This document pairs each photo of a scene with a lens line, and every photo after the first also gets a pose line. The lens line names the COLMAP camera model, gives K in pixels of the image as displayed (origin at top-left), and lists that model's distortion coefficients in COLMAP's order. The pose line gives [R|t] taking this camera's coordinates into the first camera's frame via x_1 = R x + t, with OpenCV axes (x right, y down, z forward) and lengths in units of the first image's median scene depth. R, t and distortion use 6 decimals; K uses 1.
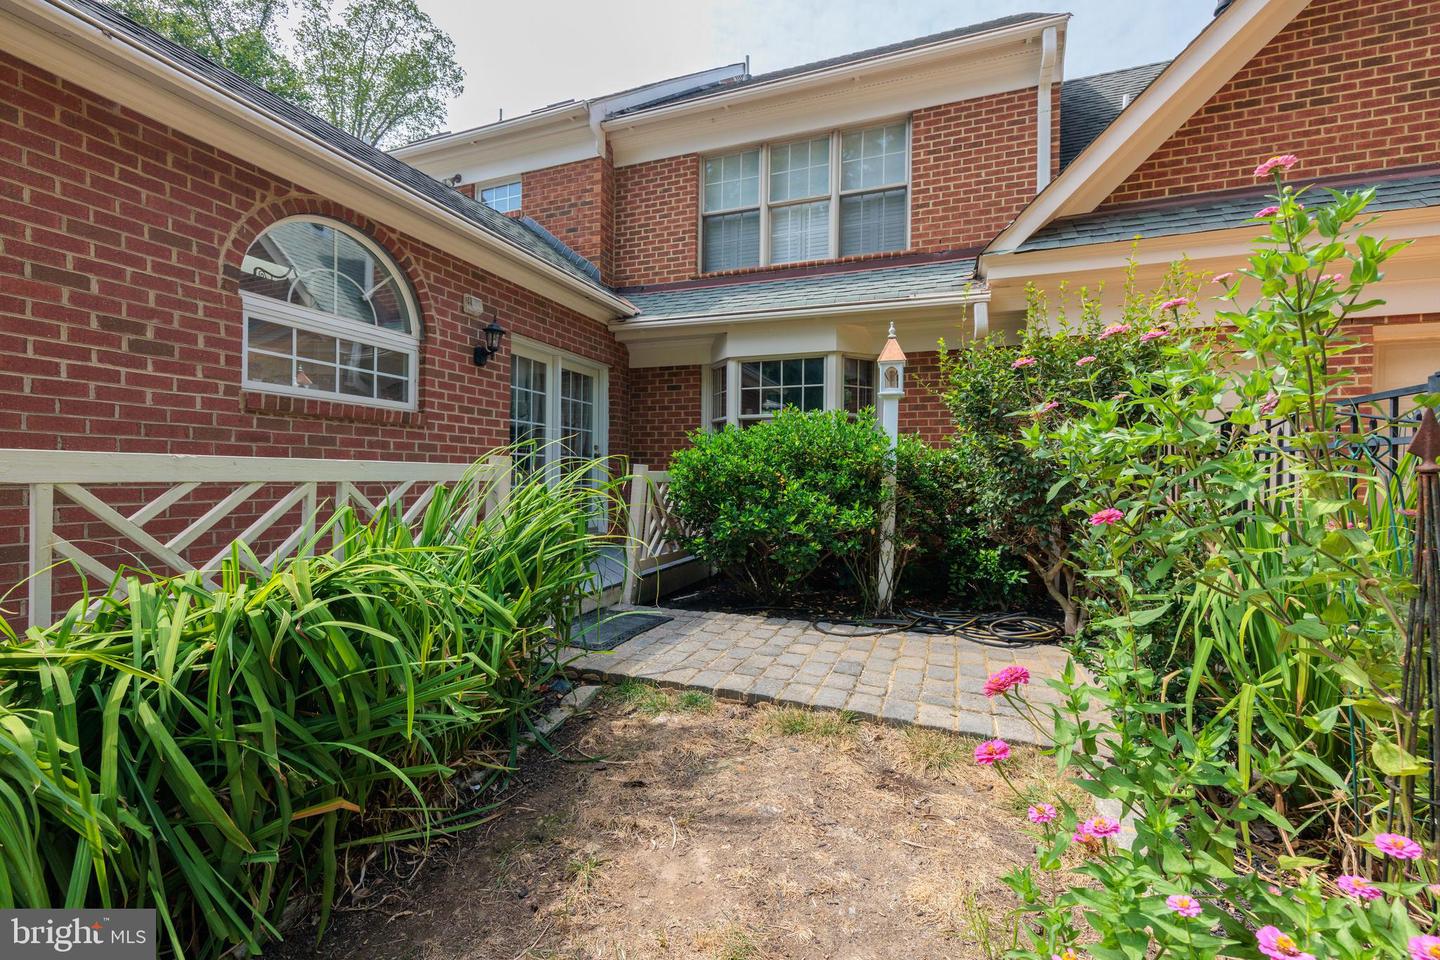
lens RADIAL K [[575.0, 0, 722.7], [0, 575.0, 482.5], [0, 0, 1]] dist [-0.009252, 0.000050]
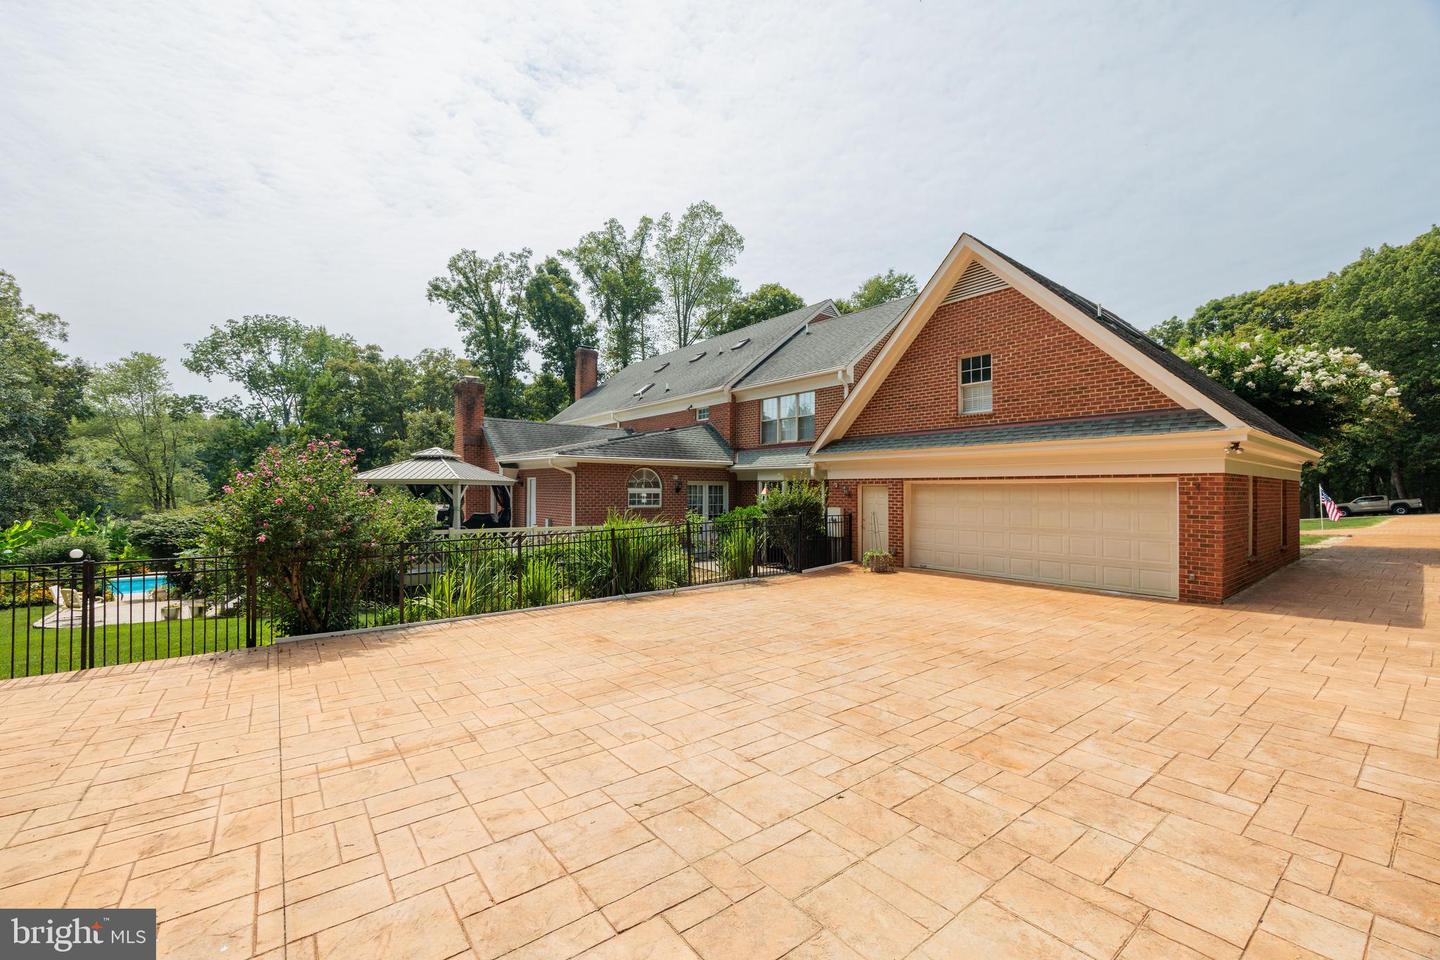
lens RADIAL K [[575.0, 0, 729.4], [0, 575.0, 484.2], [0, 0, 1]] dist [-0.009252, 0.000050]
pose [[0.856199, -0.010242, -0.516545, 1.395635], [0.009211, 0.999947, -0.004559, -0.179746], [0.516564, -0.000854, 0.856248, -1.584156]]
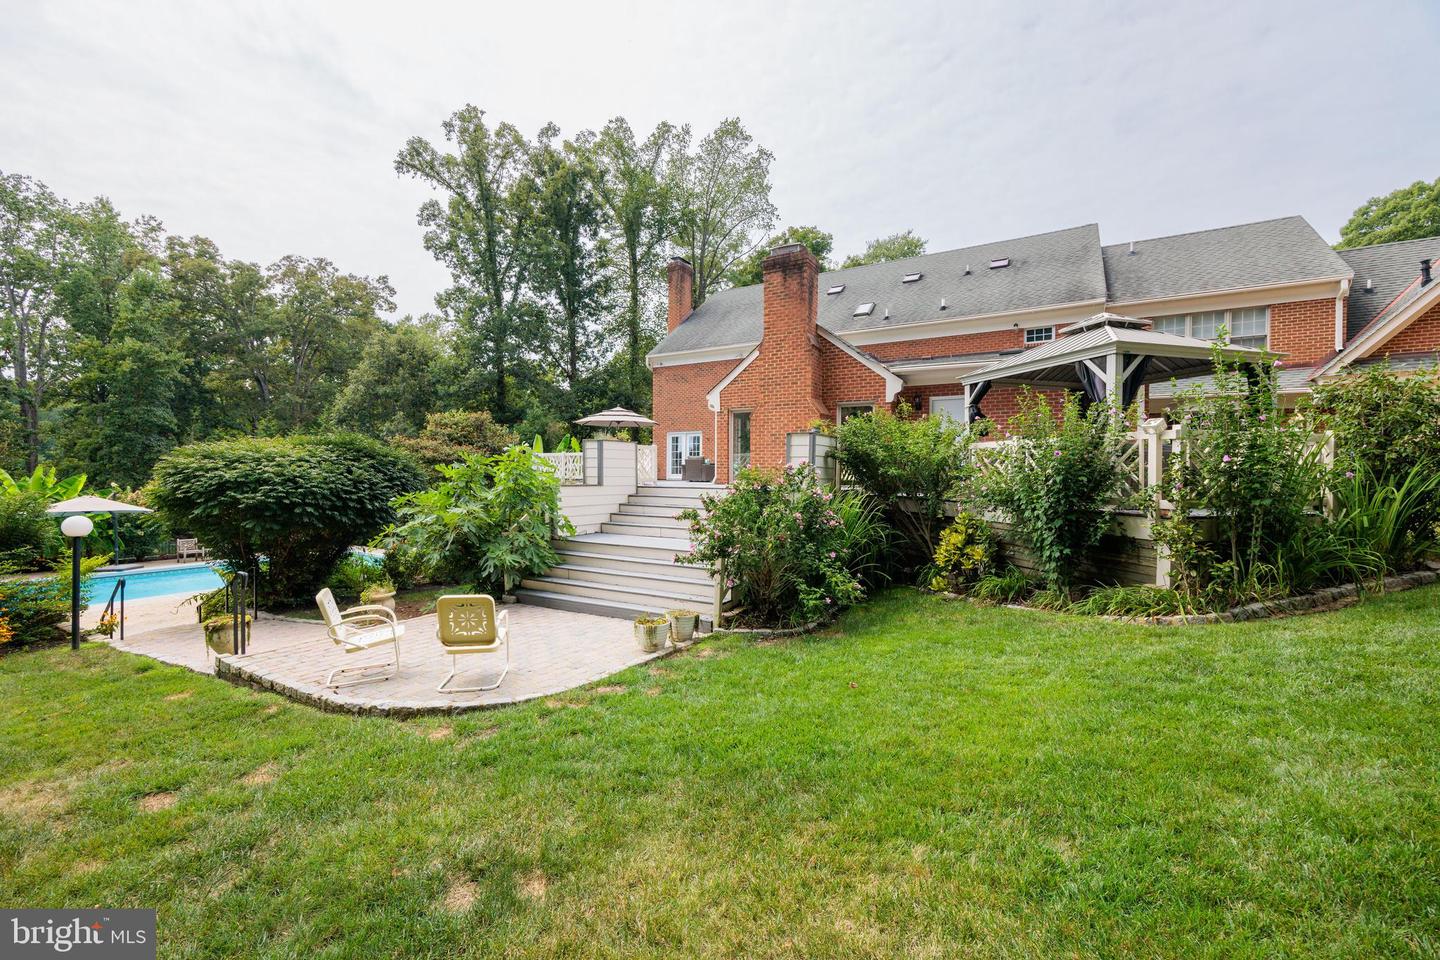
lens RADIAL K [[575.0, 0, 721.5], [0, 575.0, 471.7], [0, 0, 1]] dist [-0.009252, 0.000050]
pose [[0.983228, -0.003787, -0.182340, -1.475529], [0.004762, 0.999977, 0.004907, 0.021813], [0.182317, -0.005693, 0.983223, -1.735983]]
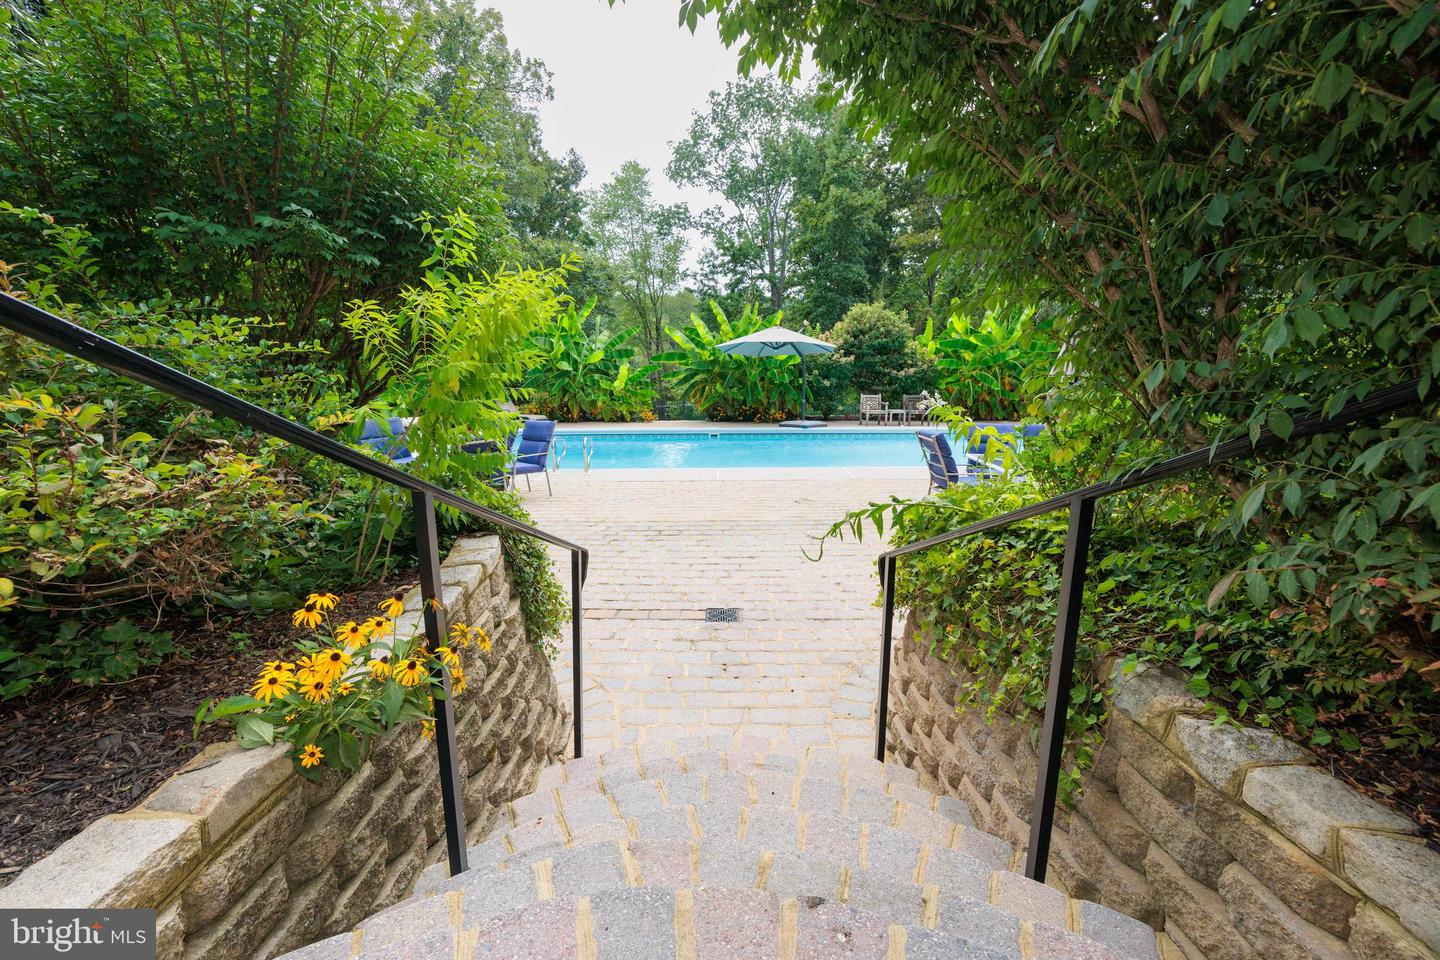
lens RADIAL K [[575.0, 0, 717.1], [0, 575.0, 477.9], [0, 0, 1]] dist [-0.009252, 0.000050]
pose [[0.362654, 0.168233, -0.916613, -2.975117], [0.010254, 0.982791, 0.184436, 0.294816], [0.931868, -0.076285, 0.354688, -0.619724]]
